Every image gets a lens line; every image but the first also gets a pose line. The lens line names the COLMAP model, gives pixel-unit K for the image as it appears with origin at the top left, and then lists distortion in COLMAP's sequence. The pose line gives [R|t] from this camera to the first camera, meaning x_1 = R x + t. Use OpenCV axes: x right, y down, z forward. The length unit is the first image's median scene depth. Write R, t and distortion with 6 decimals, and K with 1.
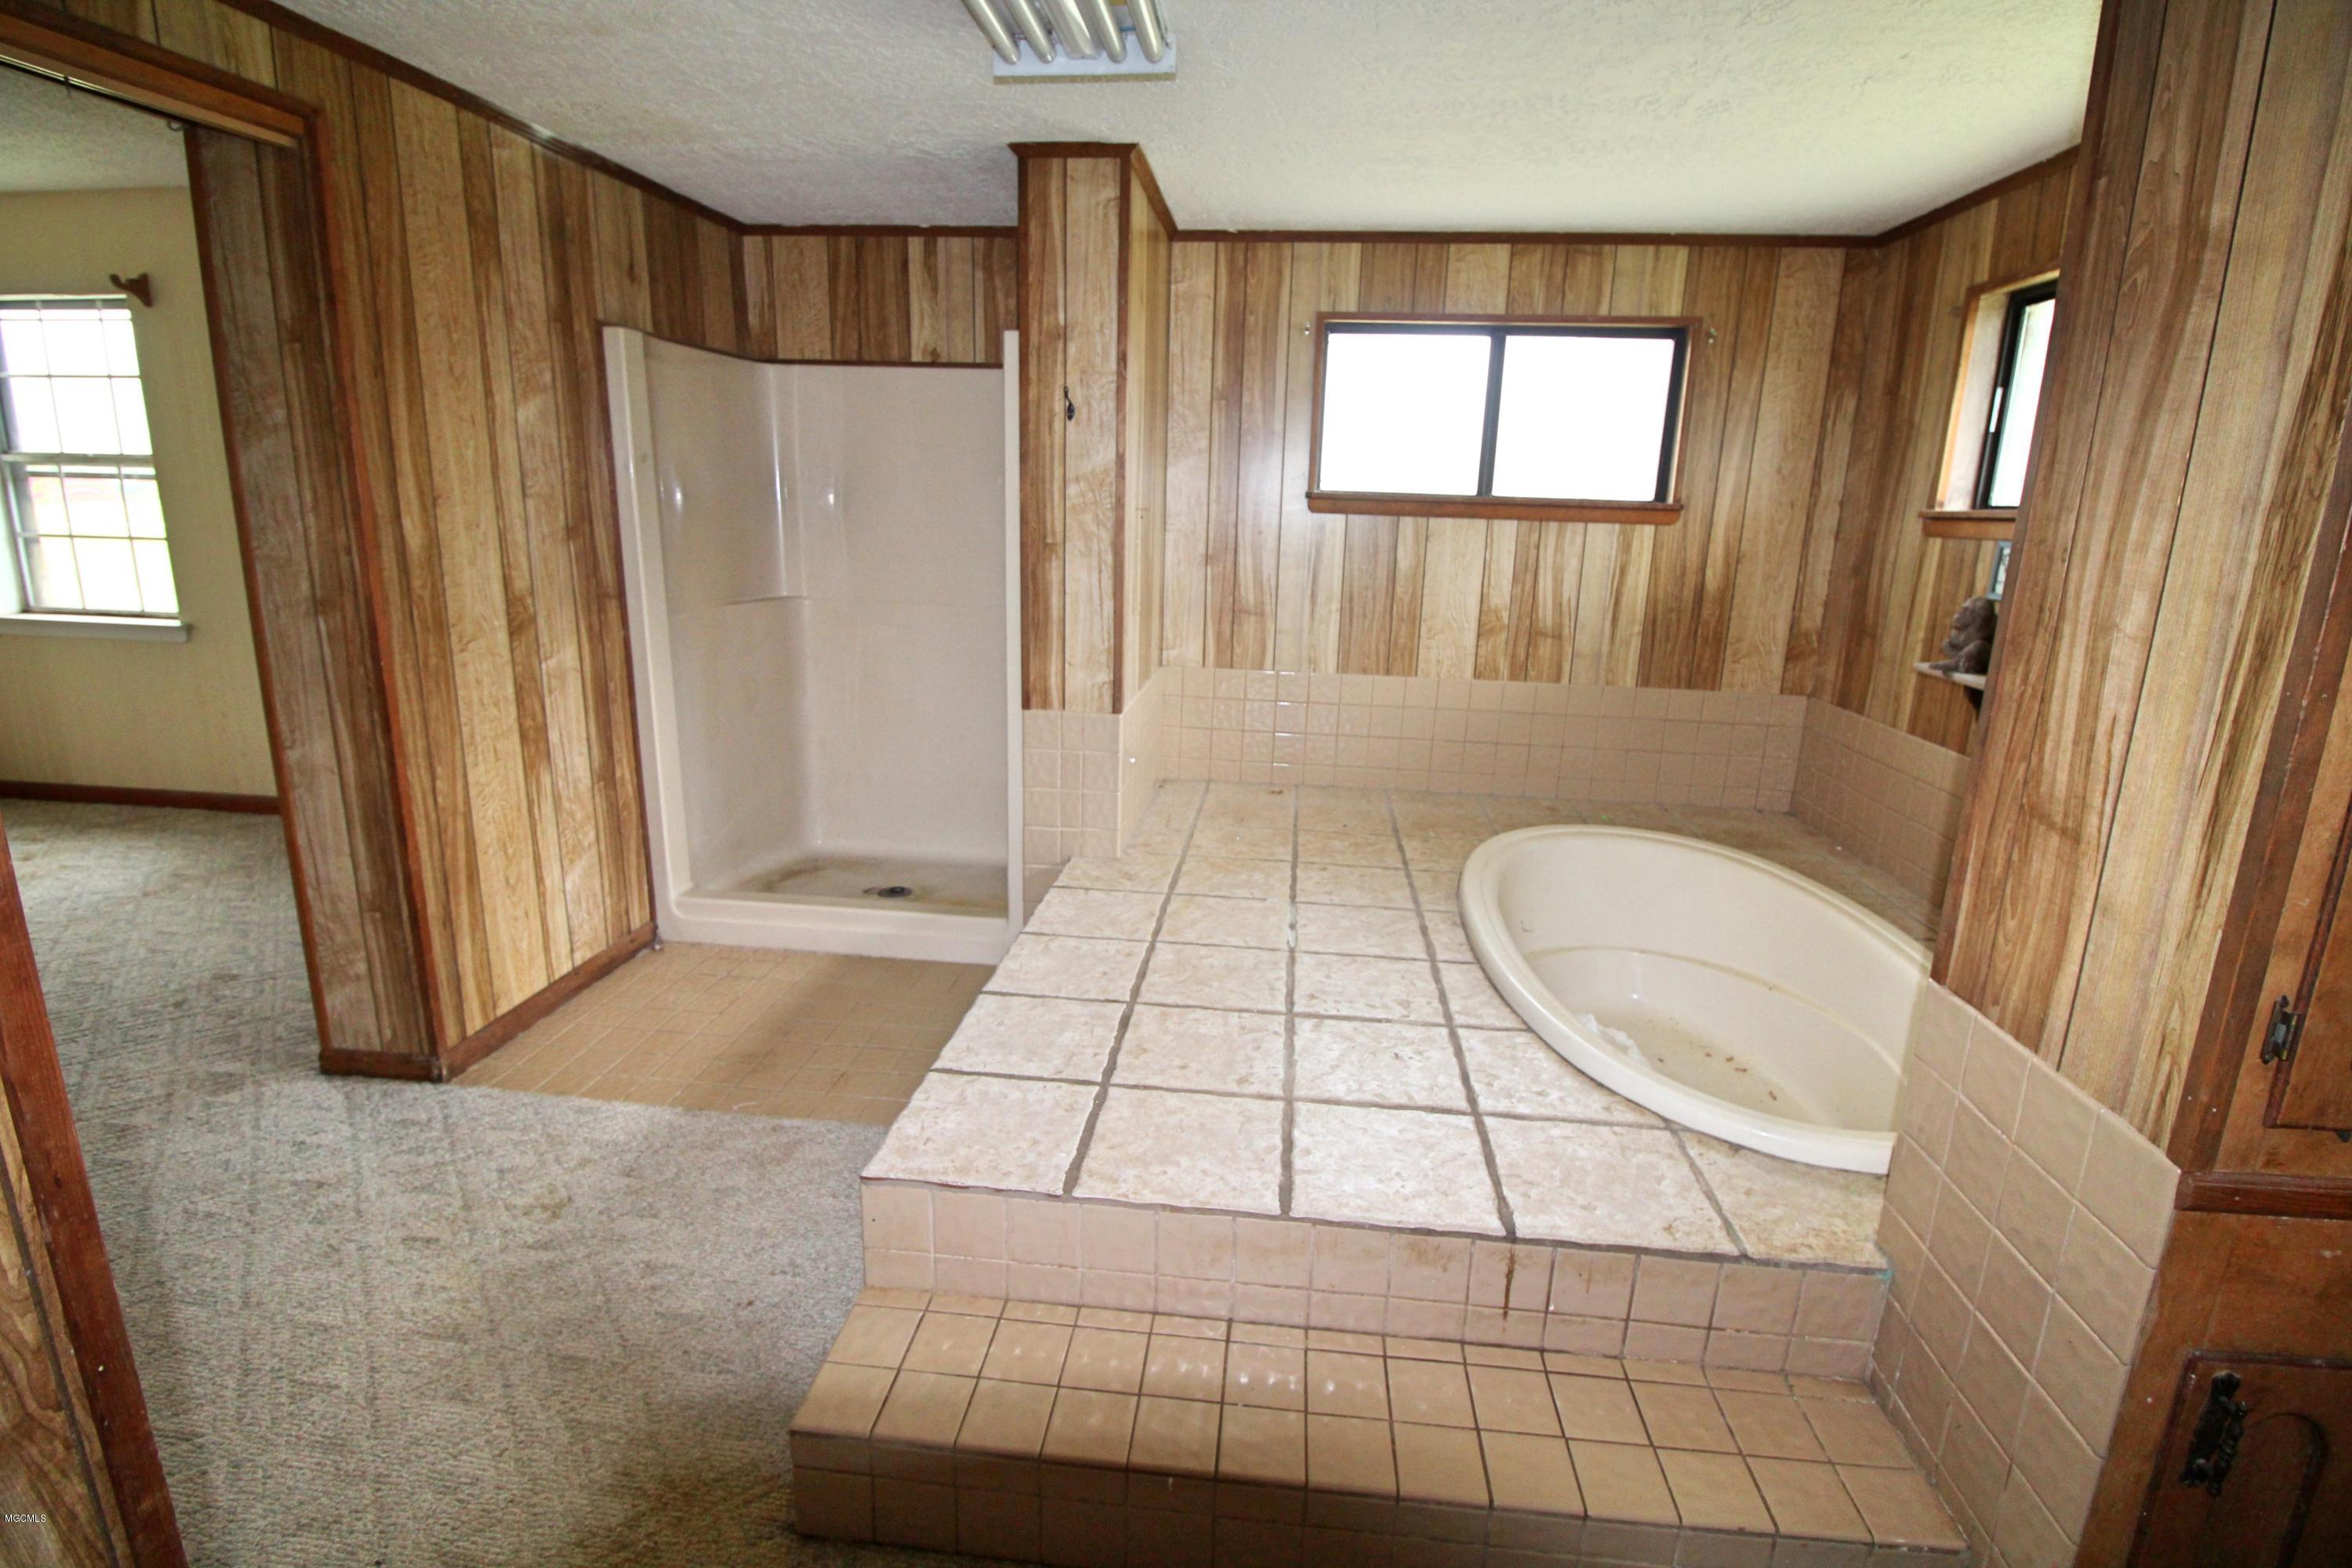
lens RADIAL K [[1092.0, 0, 1180.2], [0, 1092.0, 750.1], [0, 0, 1]] dist [0.000014, -0.014803]
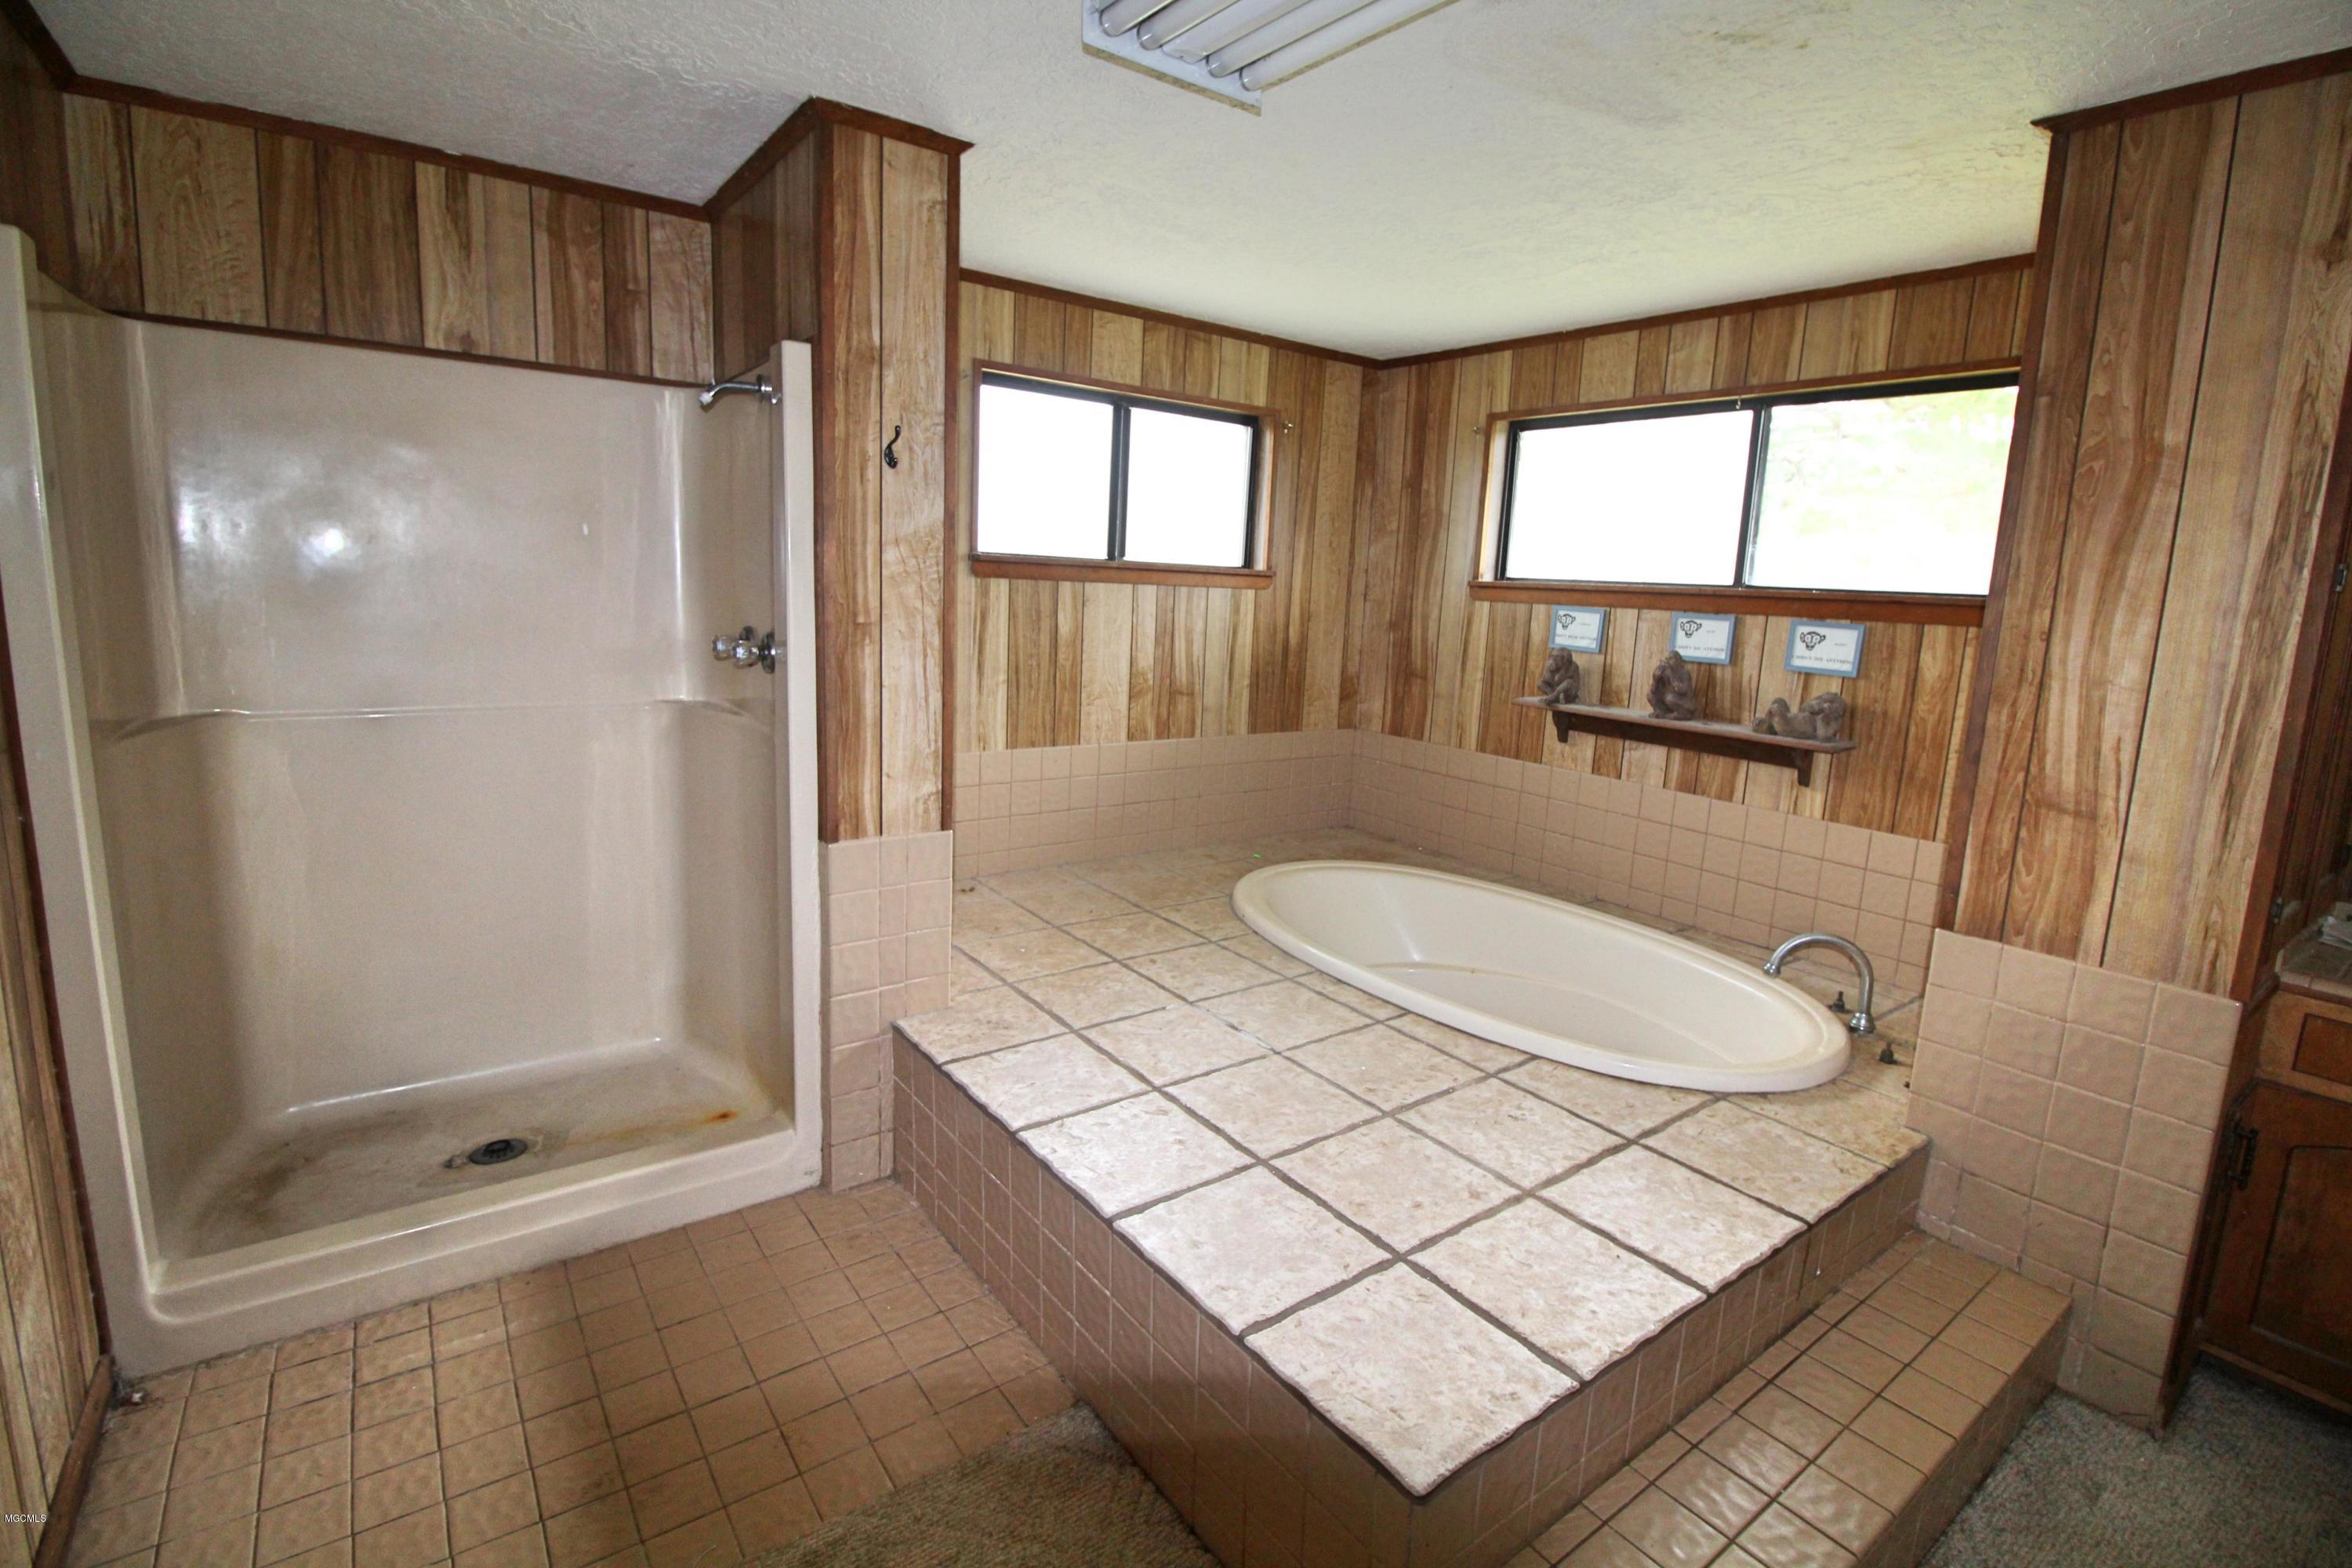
lens RADIAL K [[1092.0, 0, 1180.2], [0, 1092.0, 750.1], [0, 0, 1]] dist [0.000014, -0.014803]
pose [[0.733541, -0.103101, 0.671780, -0.486066], [0.127749, 0.991725, 0.012711, -0.083284], [-0.667532, 0.076495, 0.740642, 0.292738]]
